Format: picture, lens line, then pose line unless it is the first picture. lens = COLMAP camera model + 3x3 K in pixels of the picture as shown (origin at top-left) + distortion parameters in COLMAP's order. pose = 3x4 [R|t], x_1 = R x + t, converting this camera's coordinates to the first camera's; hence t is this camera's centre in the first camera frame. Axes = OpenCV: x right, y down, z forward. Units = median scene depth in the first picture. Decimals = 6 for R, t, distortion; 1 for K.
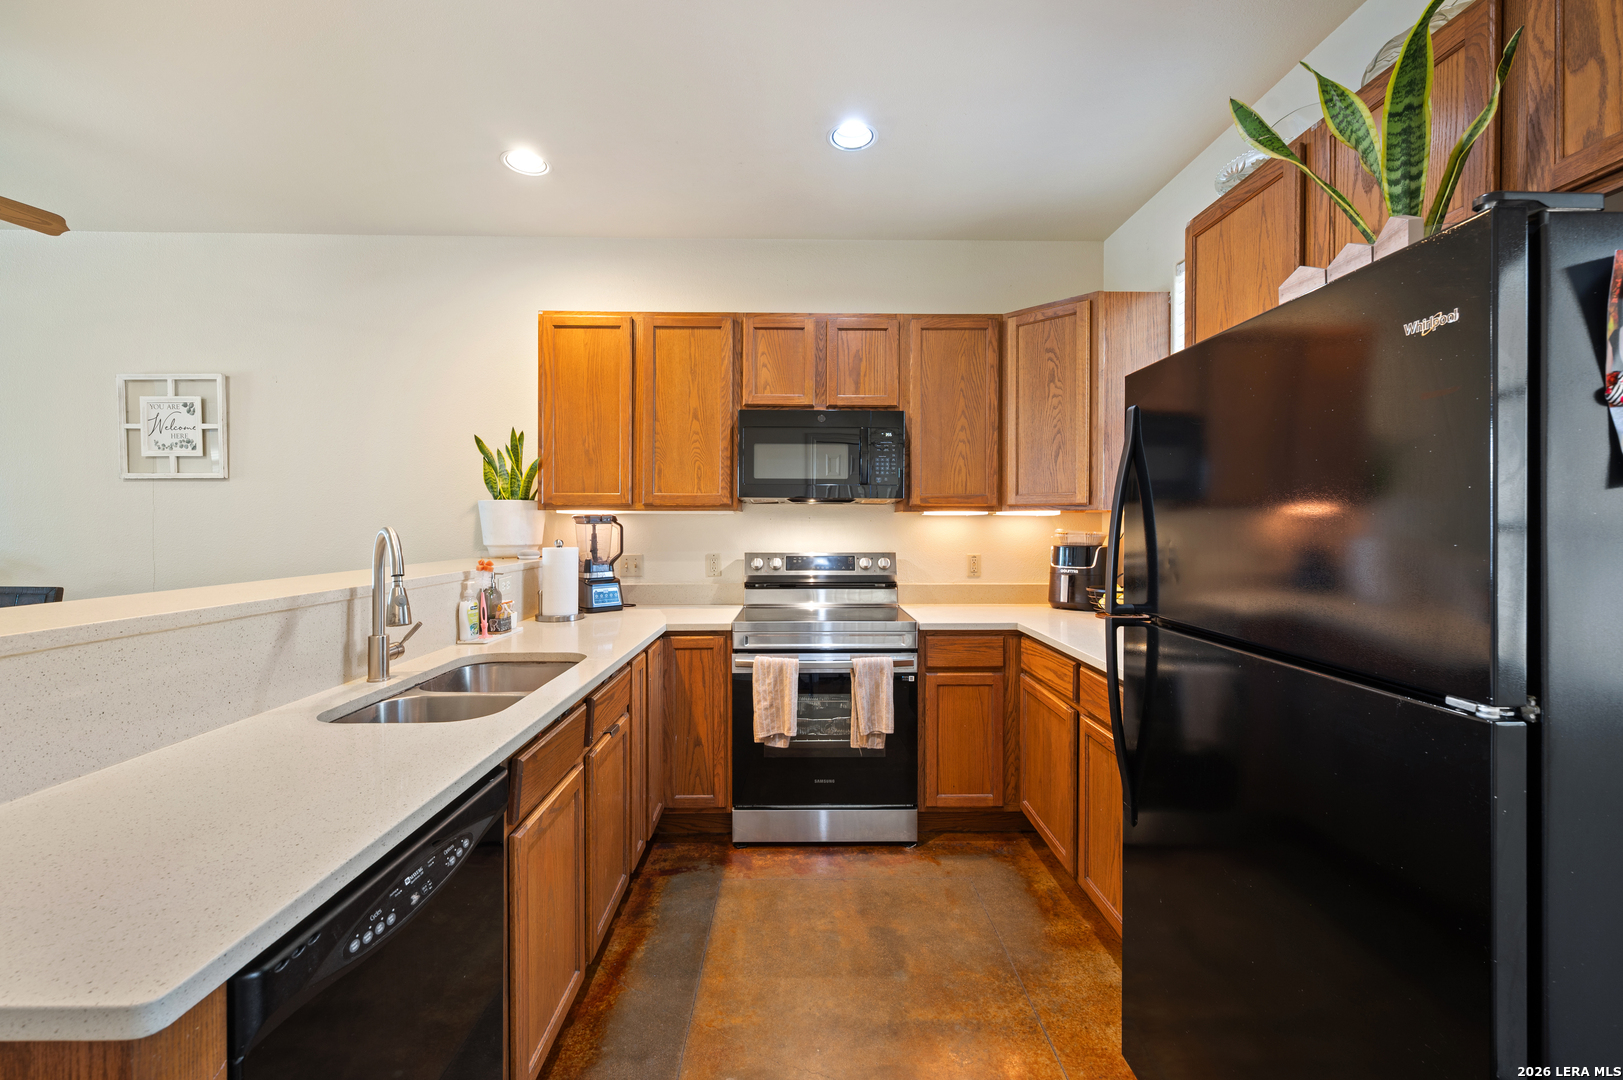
lens RADIAL K [[661.3, 0, 808.6], [0, 661.3, 523.4], [0, 0, 1]] dist [-0.000181, -0.000325]
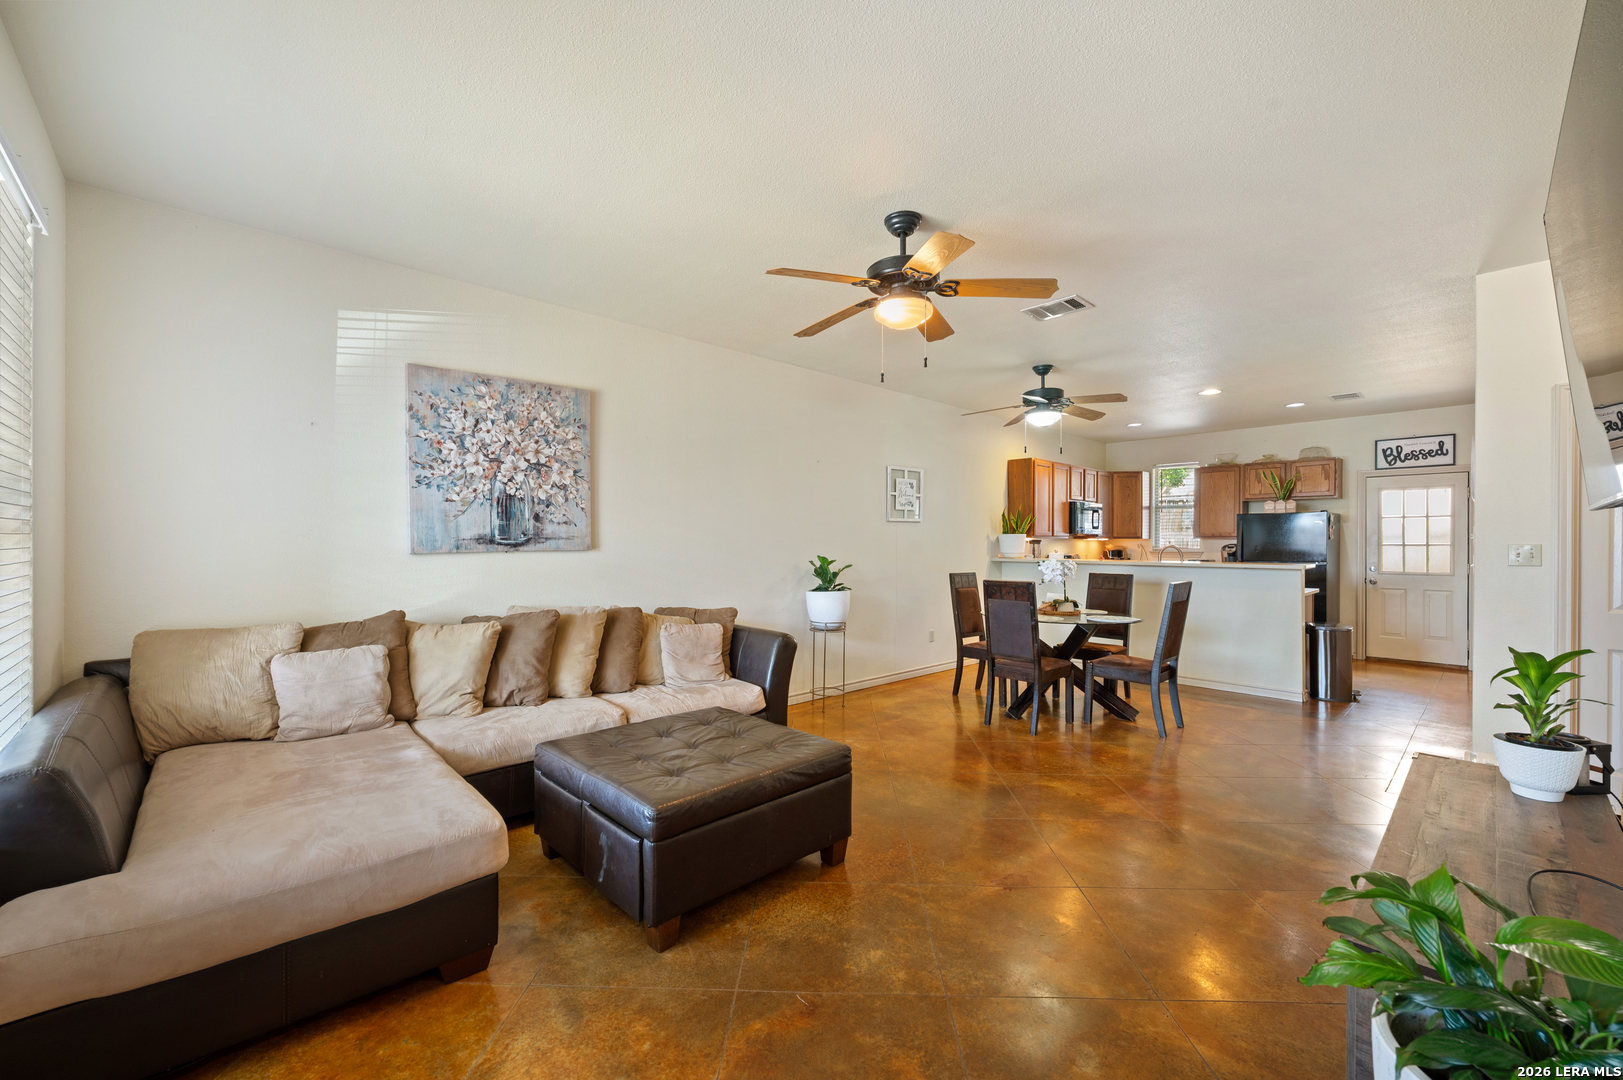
lens RADIAL K [[643.2, 0, 811.5], [0, 643.2, 540.0], [0, 0, 1]] dist [-0.000236, -0.000262]
pose [[0.741961, -0.001255, 0.670442, -2.639354], [0.000580, 0.999999, 0.001229, -0.017384], [-0.670442, -0.000523, 0.741961, -0.230478]]
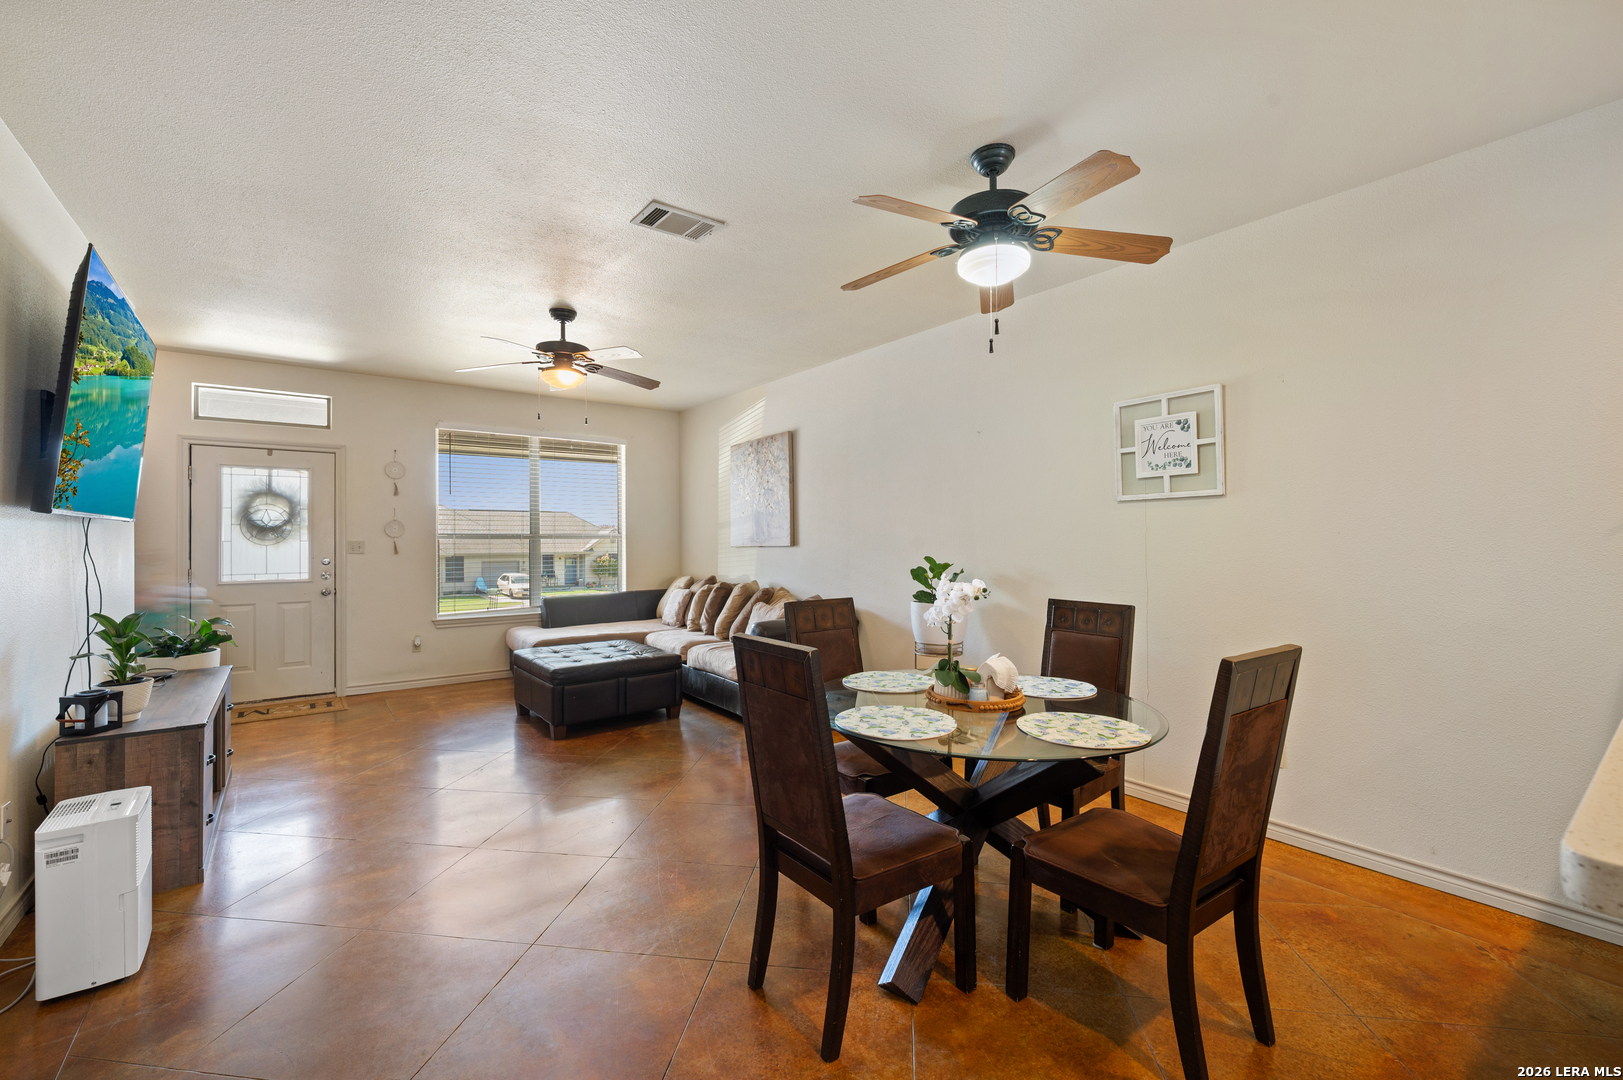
lens RADIAL K [[674.1, 0, 806.9], [0, 674.1, 534.5], [0, 0, 1]] dist [0.000590, -0.000022]
pose [[0.590796, -0.013269, -0.806712, -0.505005], [0.007318, 0.999912, -0.011088, -0.006527], [0.806788, 0.000647, 0.590841, -0.037836]]
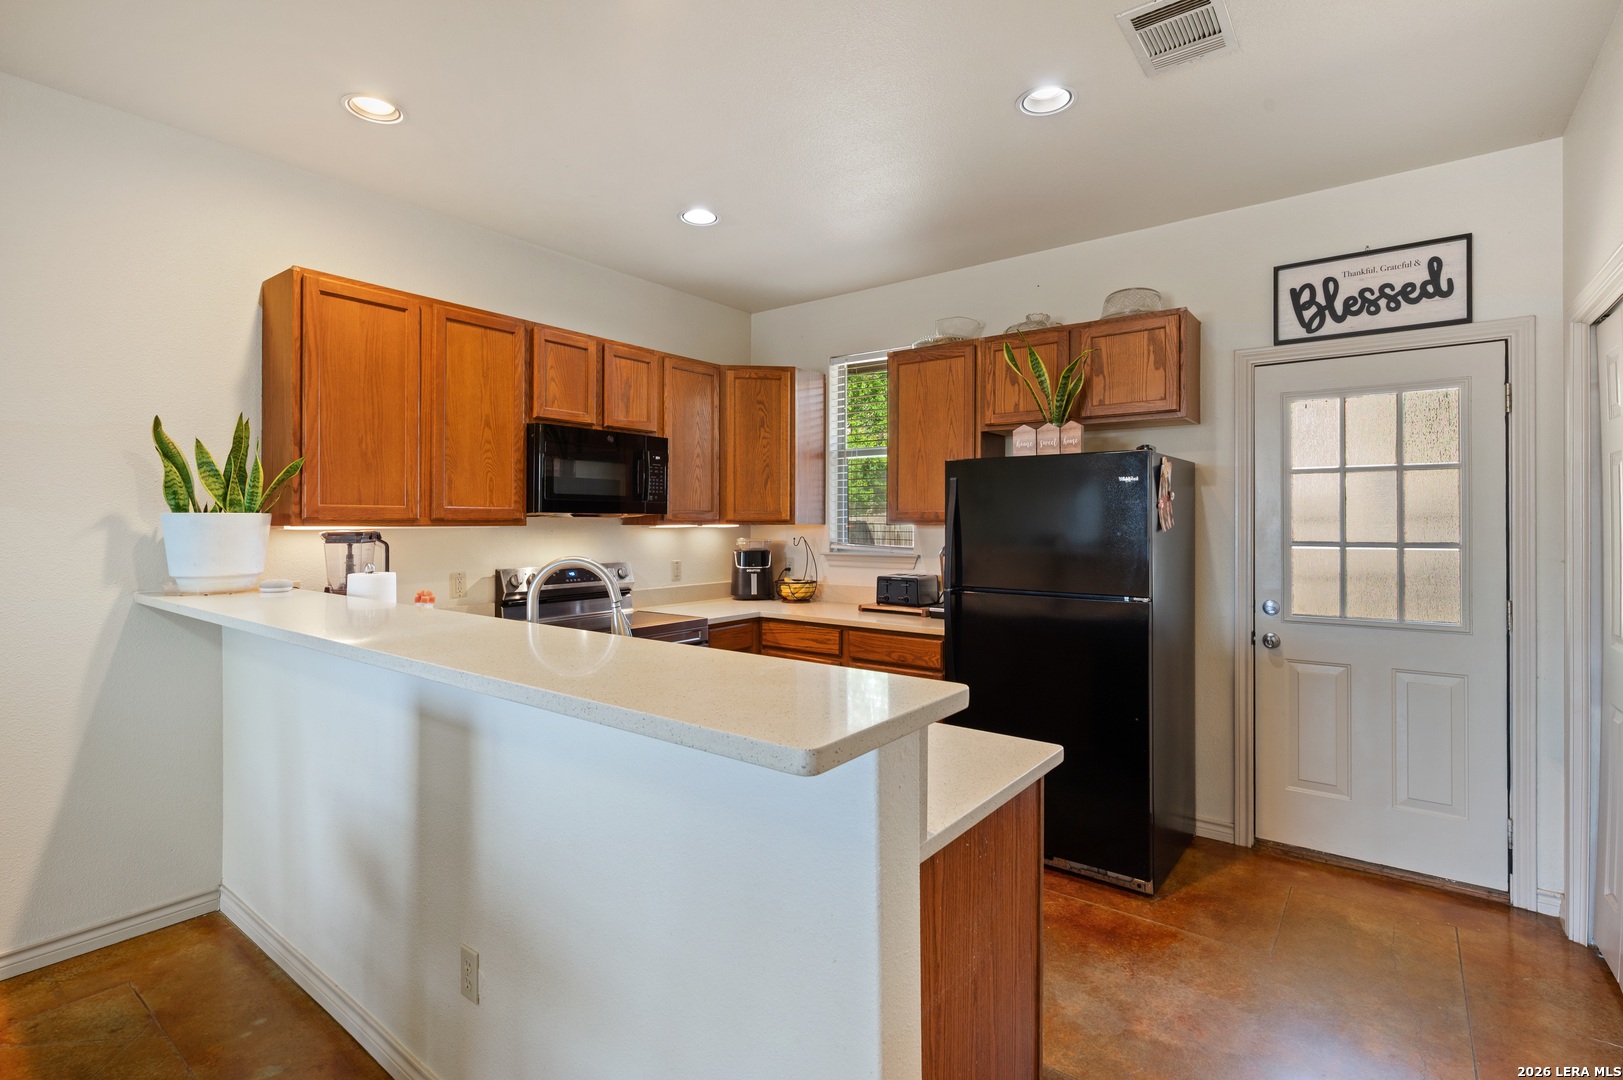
lens RADIAL K [[766.1, 0, 807.8], [0, 766.1, 515.1], [0, 0, 1]] dist [-0.001997, -0.000396]
pose [[0.619933, 0.004531, 0.784642, -0.736124], [-0.000421, 0.999985, -0.005442, -0.028921], [-0.784655, 0.003043, 0.619926, -0.014200]]
